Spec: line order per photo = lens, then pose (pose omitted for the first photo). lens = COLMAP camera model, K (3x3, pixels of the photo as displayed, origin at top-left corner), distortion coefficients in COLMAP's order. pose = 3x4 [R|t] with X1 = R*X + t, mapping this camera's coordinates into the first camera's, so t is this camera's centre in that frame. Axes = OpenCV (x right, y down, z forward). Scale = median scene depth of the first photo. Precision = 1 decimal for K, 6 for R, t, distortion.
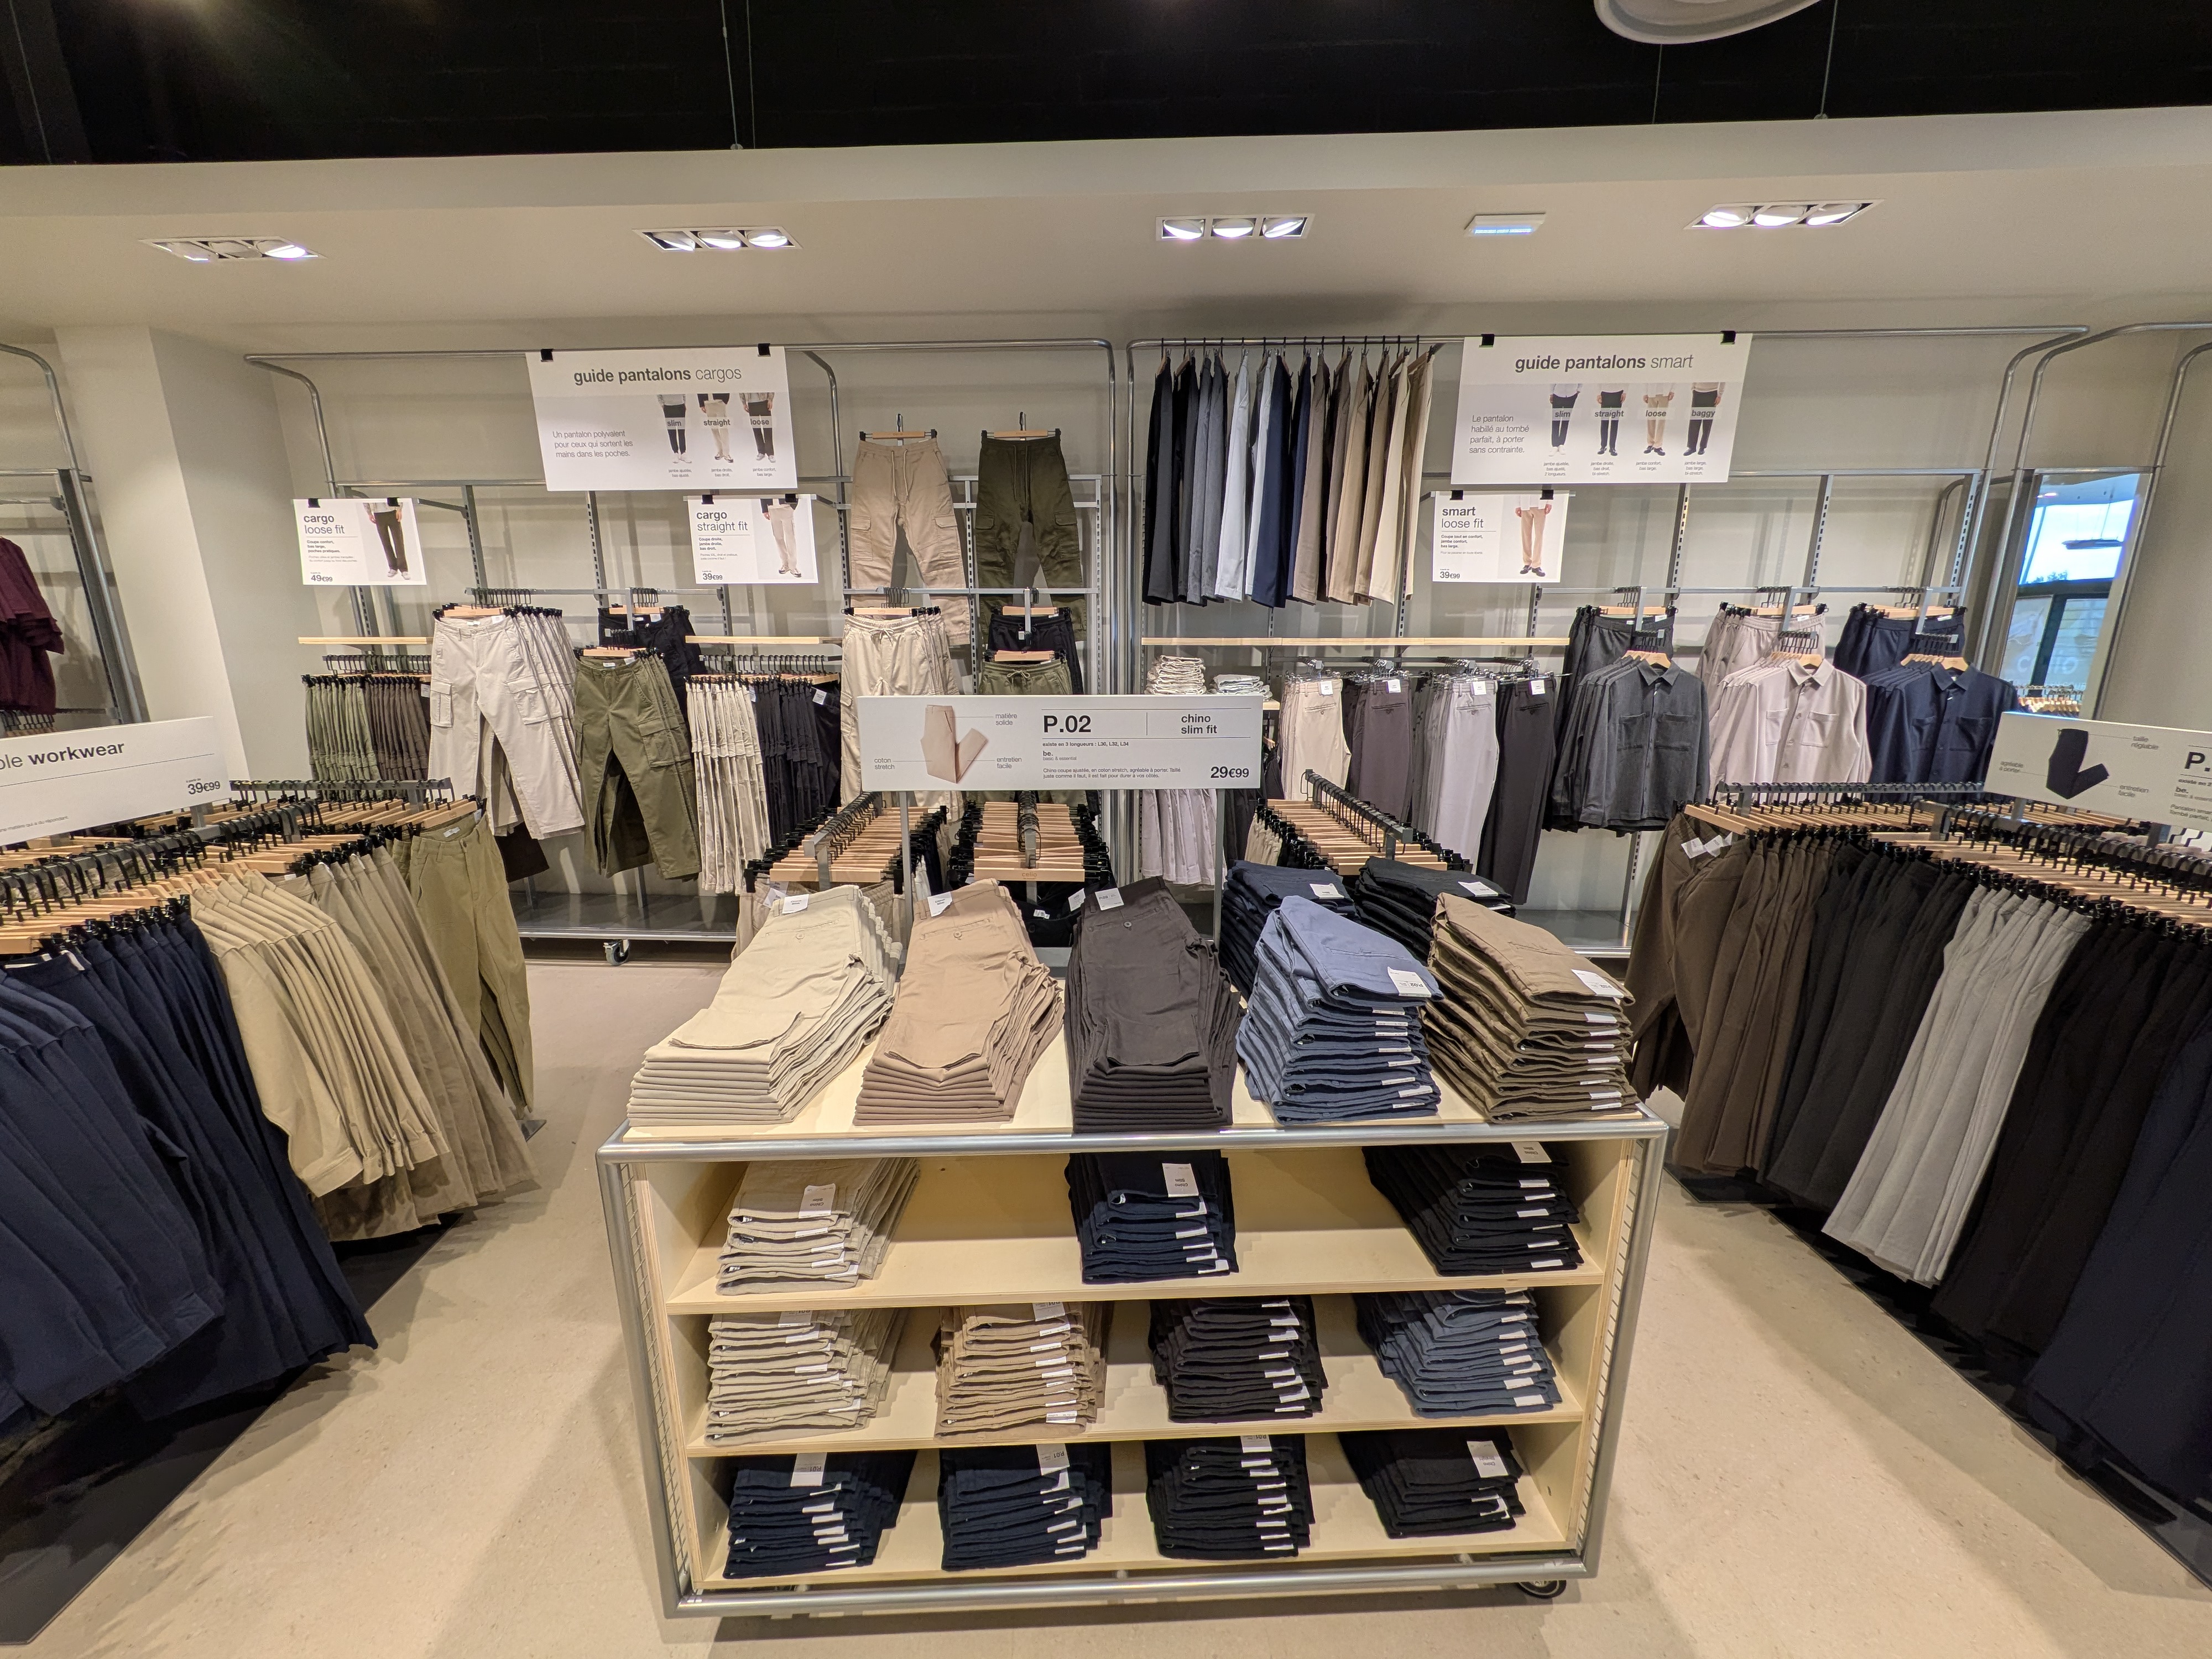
lens RADIAL K [[895.5, 0, 1093.2], [0, 895.5, 834.8], [0, 0, 1]] dist [-0.013352, 0.002546]
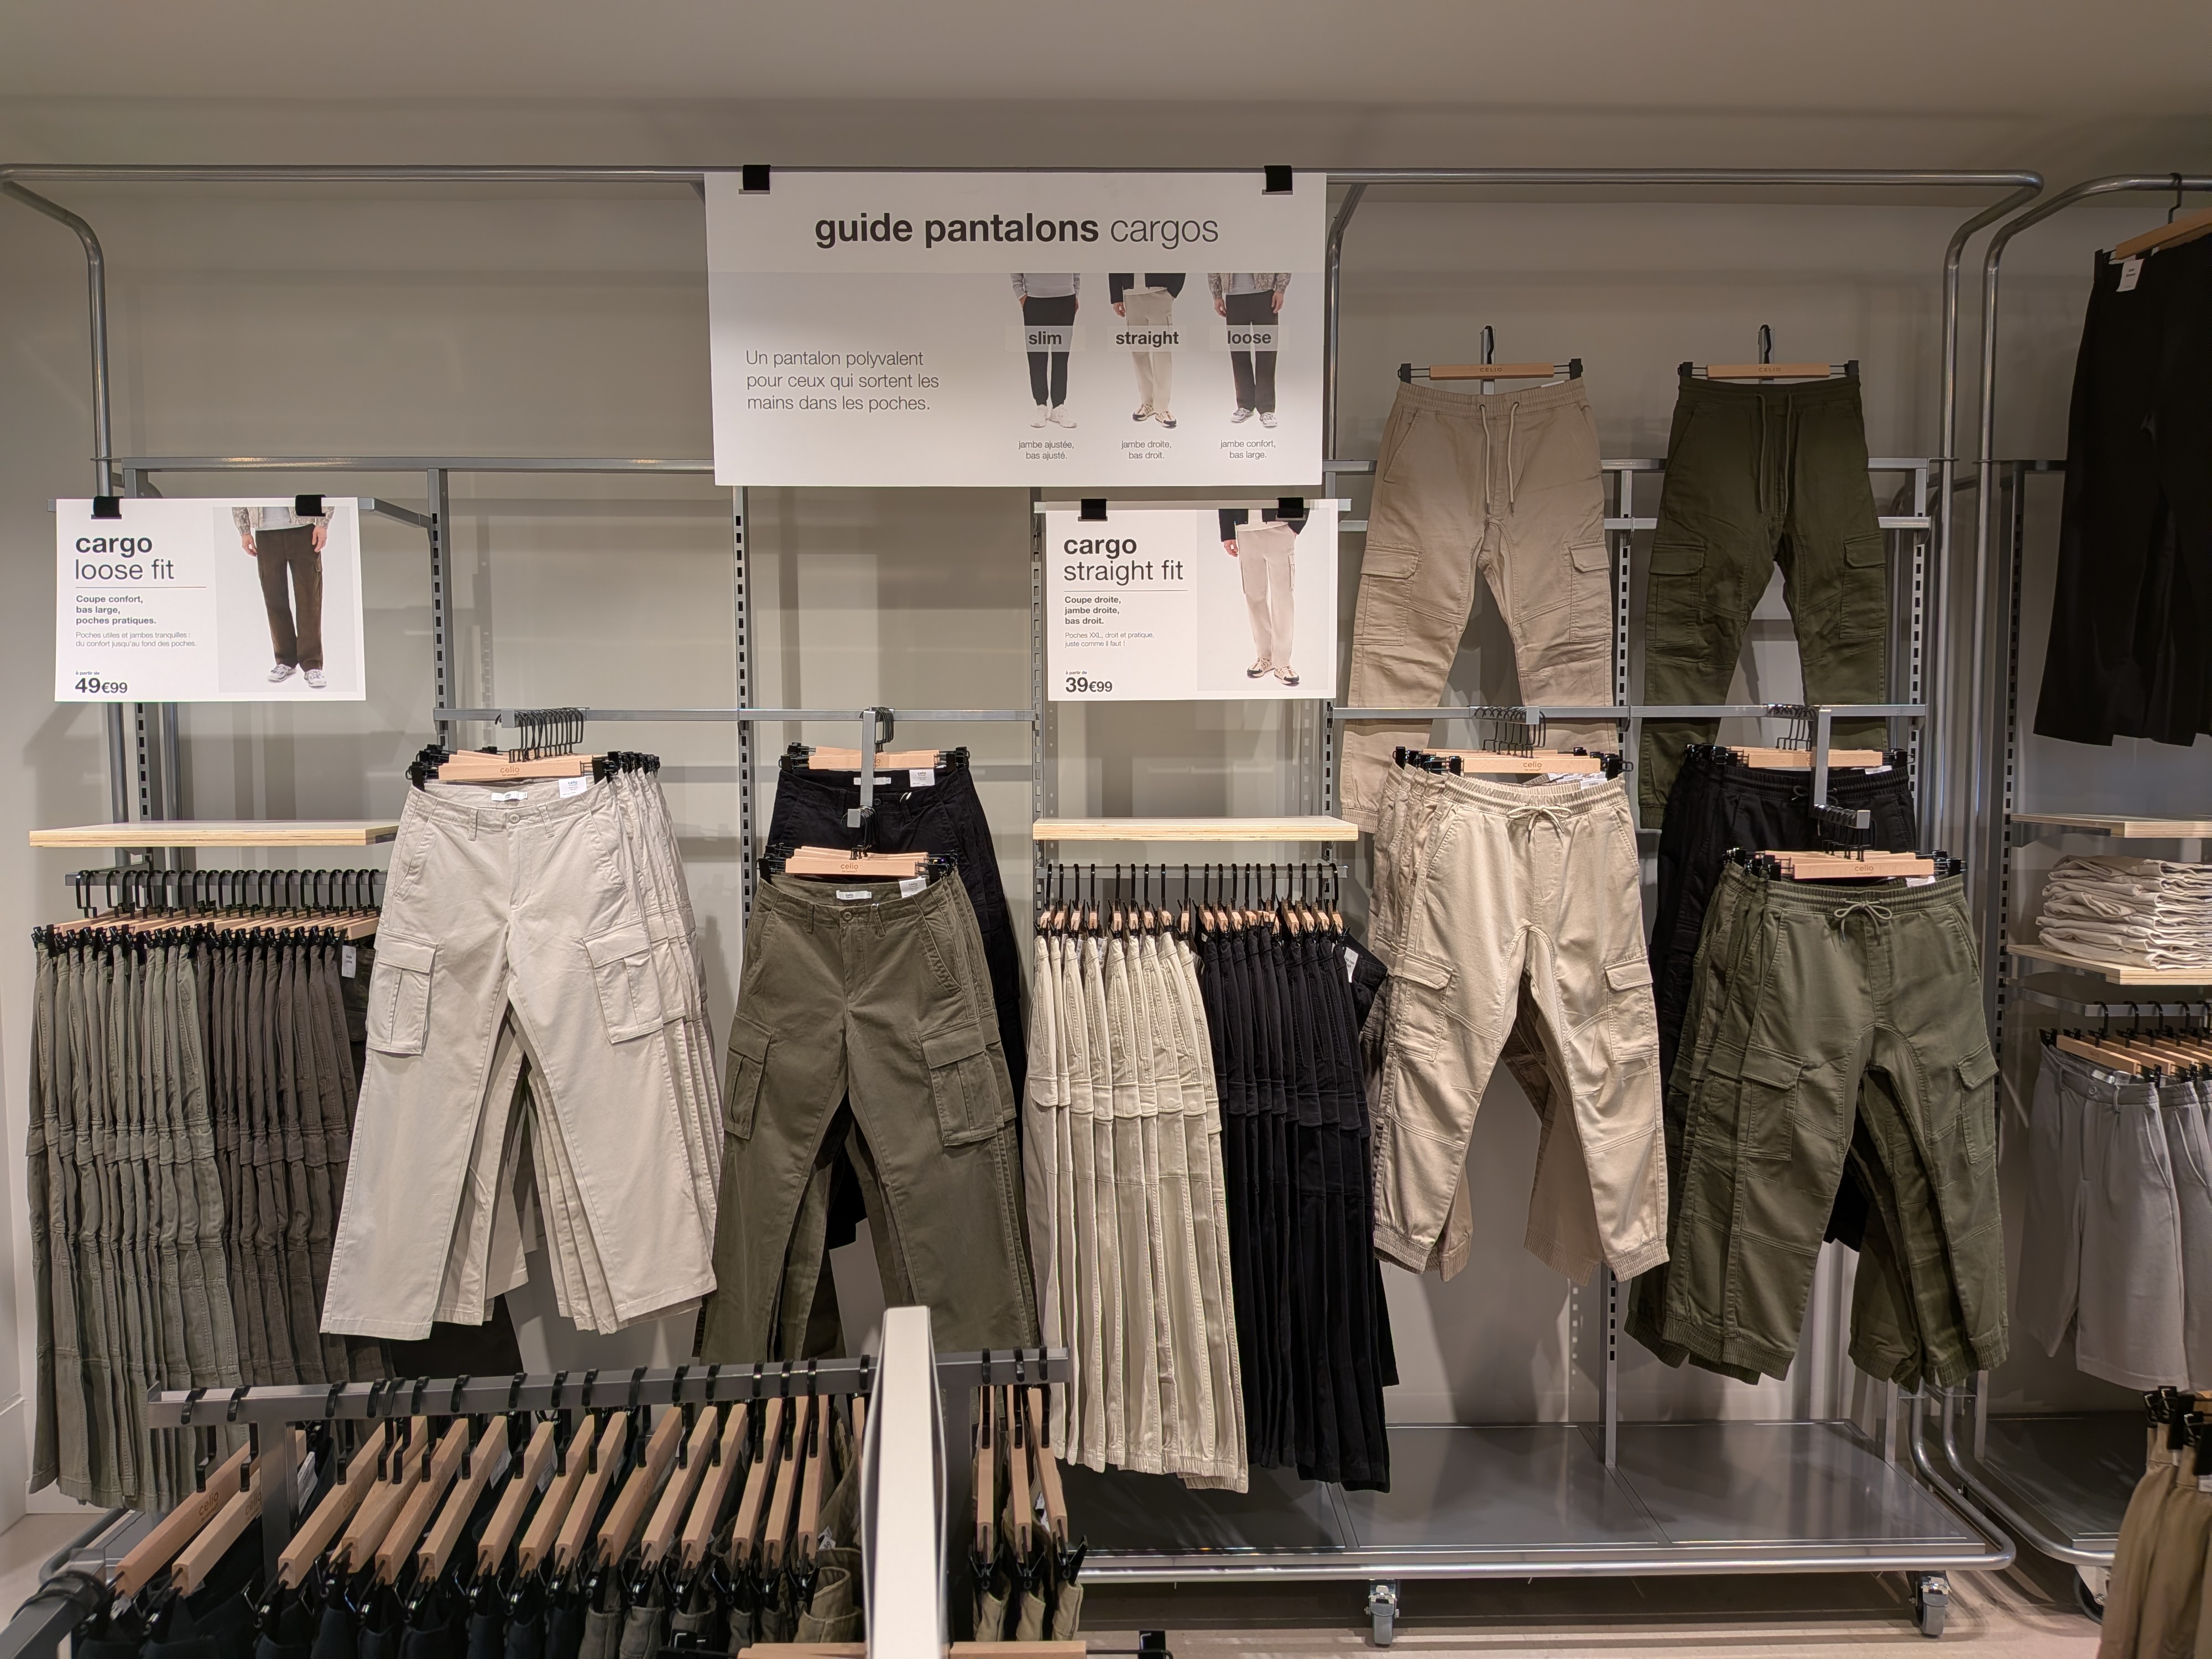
lens RADIAL K [[1686.1, 0, 1095.6], [0, 1686.1, 833.8], [0, 0, 1]] dist [0.047539, -0.078491]
pose [[0.997346, -0.010214, 0.072088, -0.482099], [0.022014, 0.986072, -0.164853, -0.087889], [-0.069400, 0.166002, 0.983680, 0.226569]]
